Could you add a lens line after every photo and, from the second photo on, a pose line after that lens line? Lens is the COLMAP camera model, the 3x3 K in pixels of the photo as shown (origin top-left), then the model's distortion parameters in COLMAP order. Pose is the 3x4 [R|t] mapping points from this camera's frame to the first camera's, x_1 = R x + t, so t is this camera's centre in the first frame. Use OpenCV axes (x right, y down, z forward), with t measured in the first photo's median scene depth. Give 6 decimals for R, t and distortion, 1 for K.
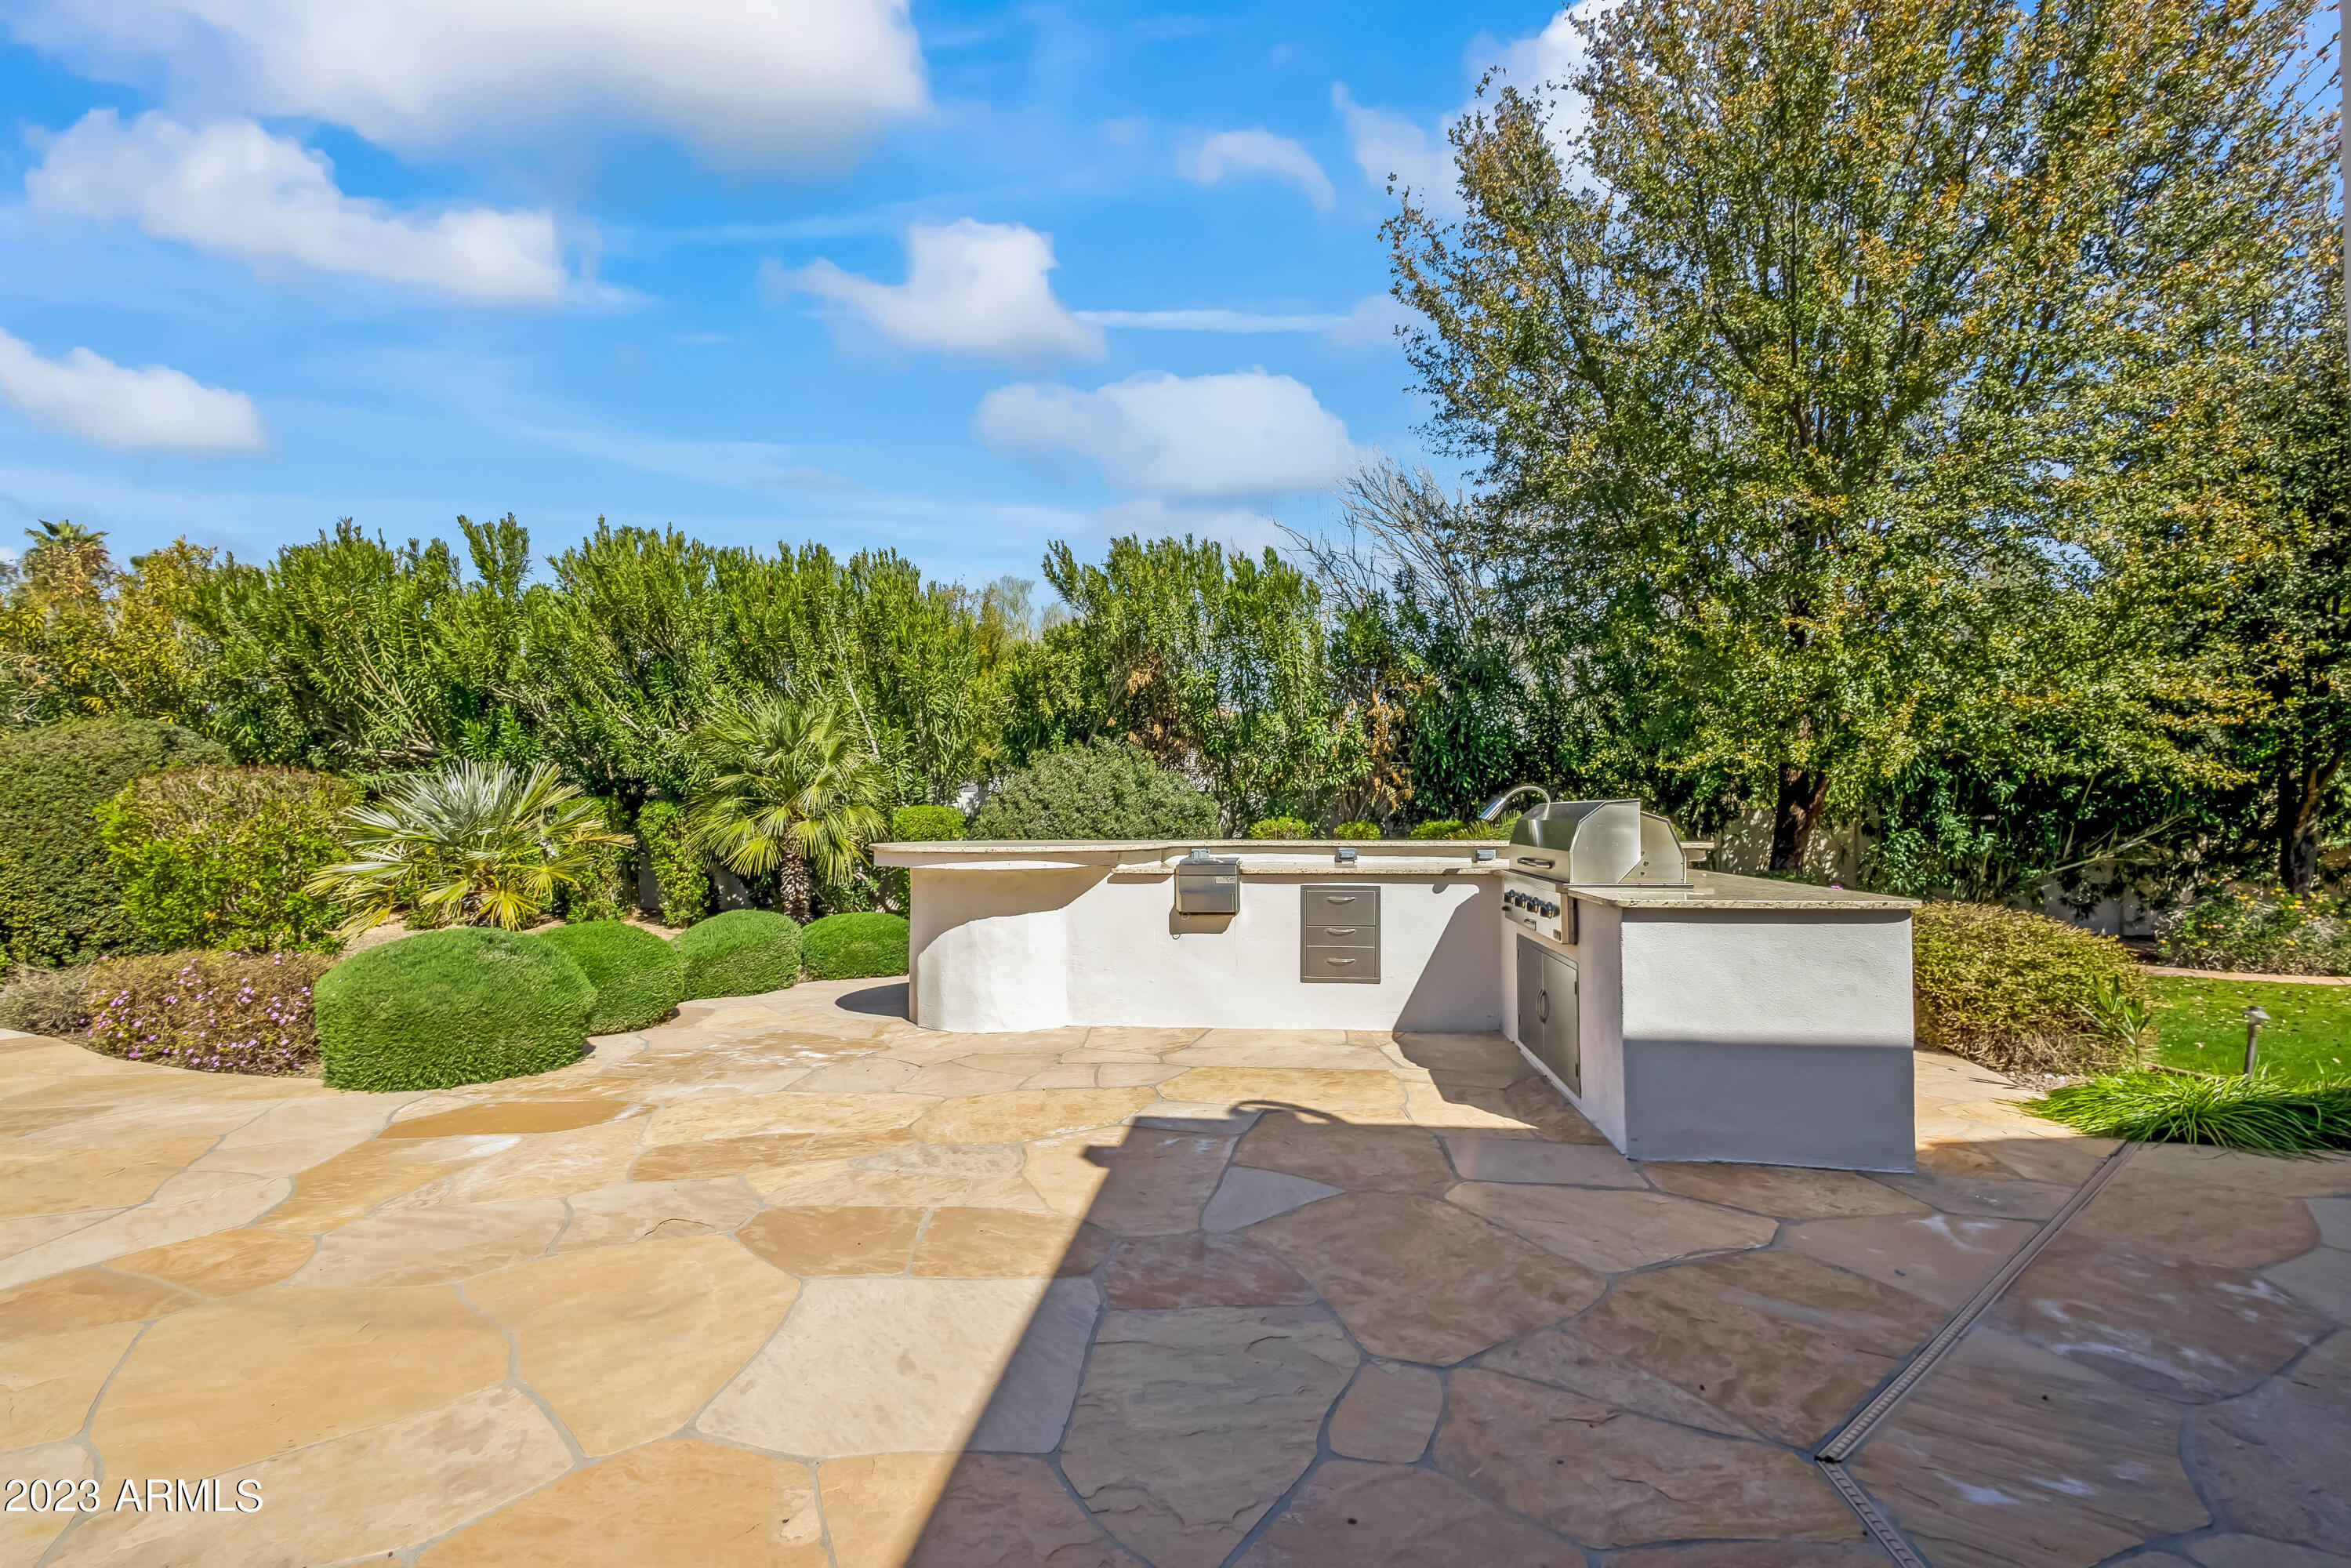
lens RADIAL K [[1092.1, 0, 1191.5], [0, 1092.1, 807.1], [0, 0, 1]] dist [0.010496, -0.000737]
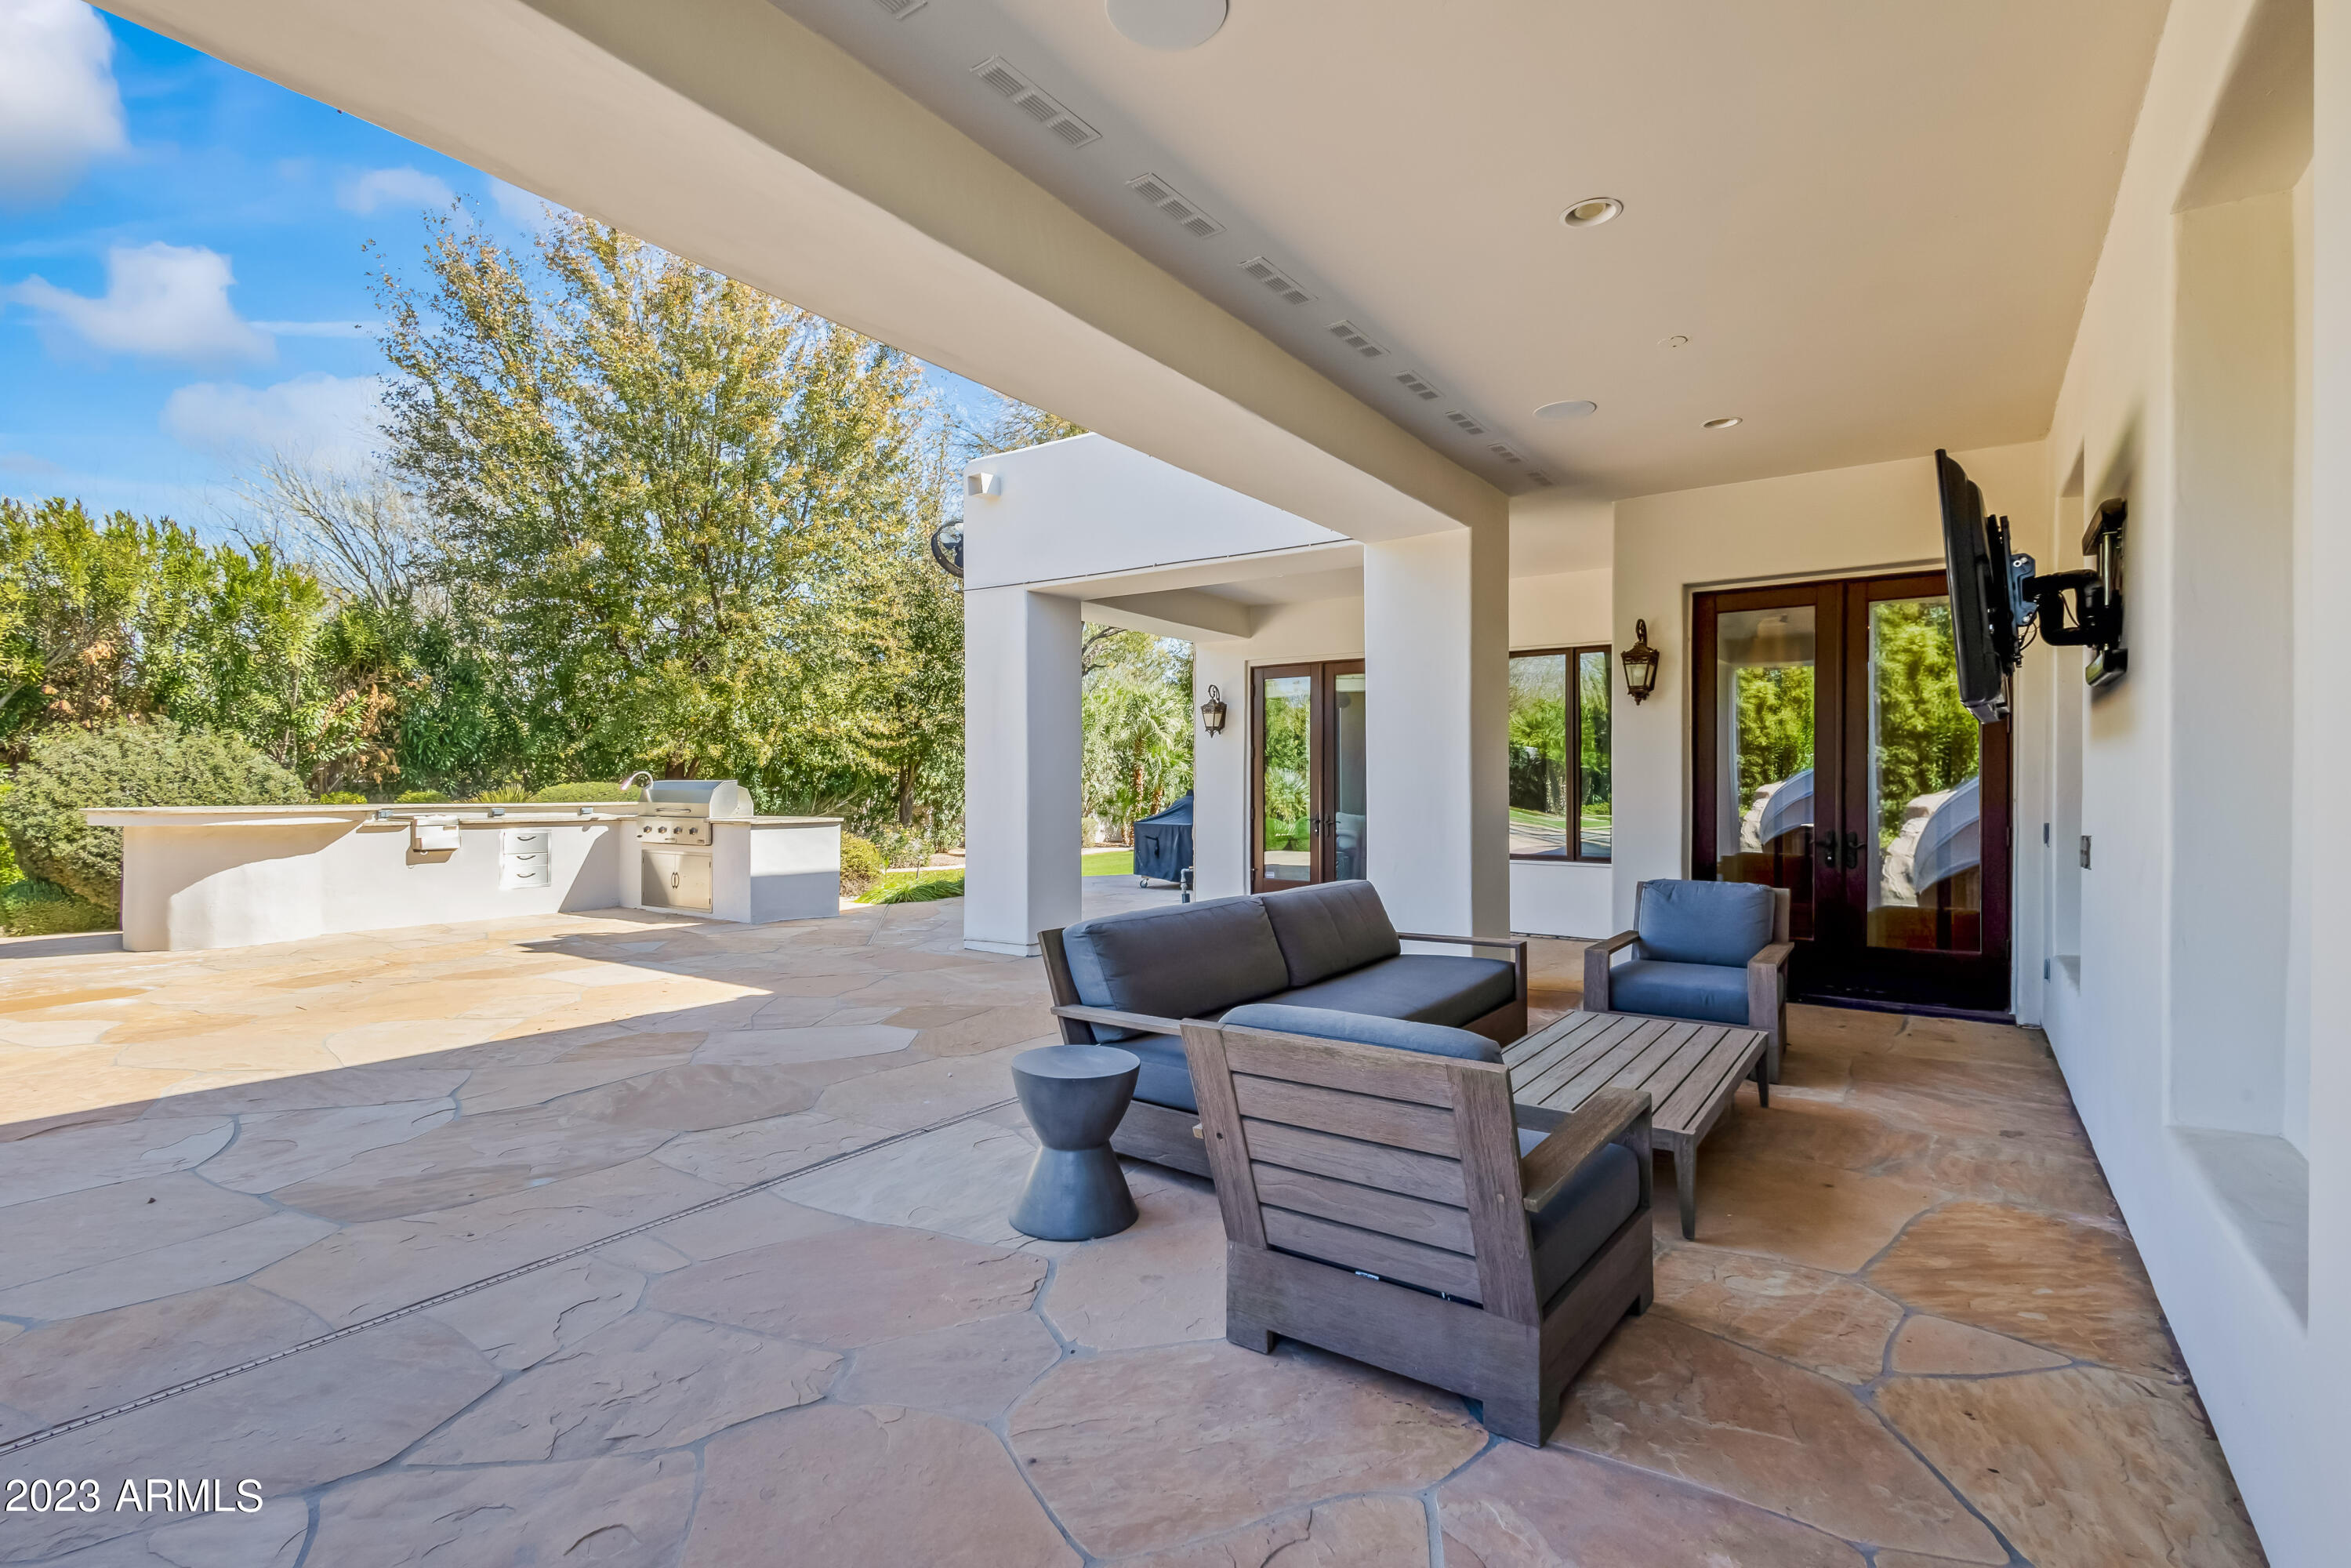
lens RADIAL K [[1106.1, 0, 1181.2], [0, 1106.1, 790.6], [0, 0, 1]] dist [0.010386, -0.000701]
pose [[0.490269, 0.000631, 0.871571, -0.607019], [-0.009820, 0.999940, 0.004800, -0.003704], [-0.871516, -0.010912, 0.490246, -0.502949]]
